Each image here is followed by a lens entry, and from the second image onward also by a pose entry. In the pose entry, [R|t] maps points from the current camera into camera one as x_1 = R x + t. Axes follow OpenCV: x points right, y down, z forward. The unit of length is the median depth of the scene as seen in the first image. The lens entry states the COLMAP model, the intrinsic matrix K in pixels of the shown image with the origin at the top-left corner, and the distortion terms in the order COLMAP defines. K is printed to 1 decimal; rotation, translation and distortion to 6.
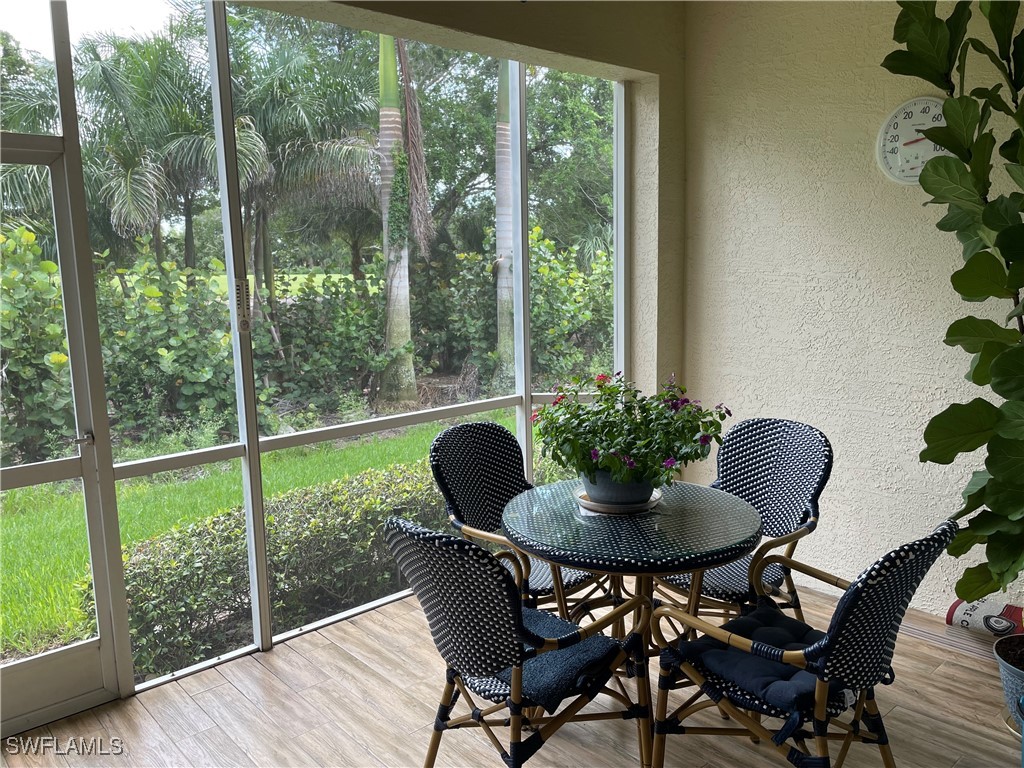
lens RADIAL K [[778.3, 0, 510.6], [0, 778.3, 380.5], [0, 0, 1]] dist [0.099276, -0.129038]
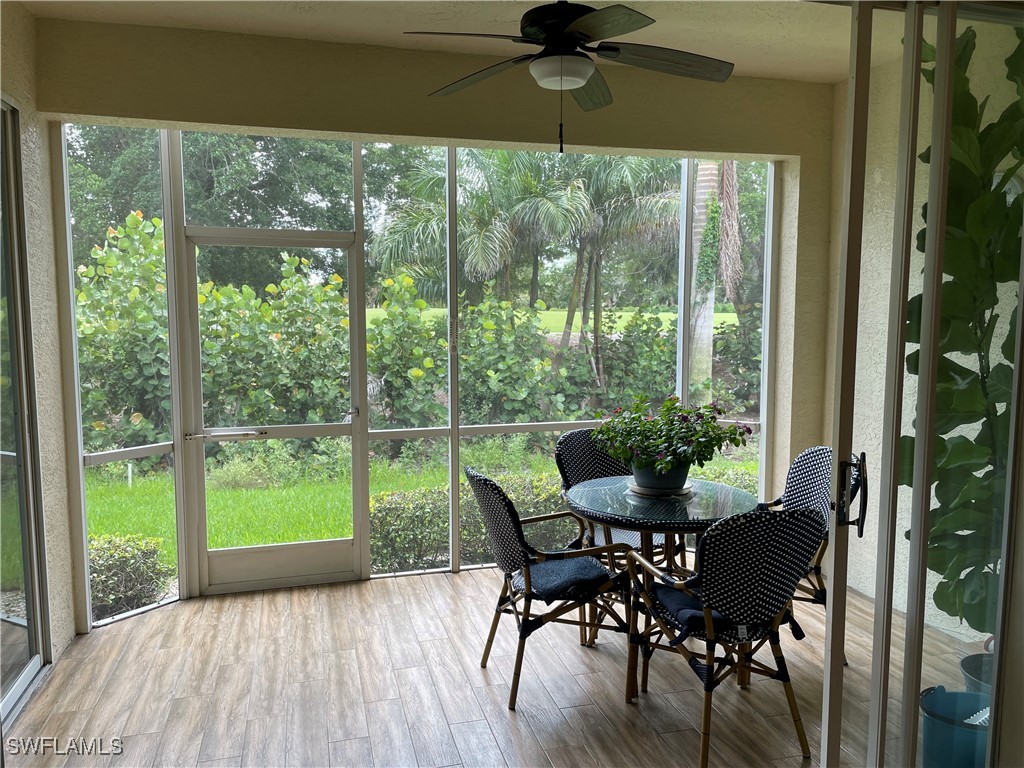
lens RADIAL K [[778.3, 0, 510.6], [0, 778.3, 380.5], [0, 0, 1]] dist [0.099276, -0.129038]
pose [[0.895602, 0.063730, -0.440267, 0.122982], [-0.084675, 0.996013, -0.028071, 0.006783], [0.436722, 0.062420, 0.897428, -0.084036]]
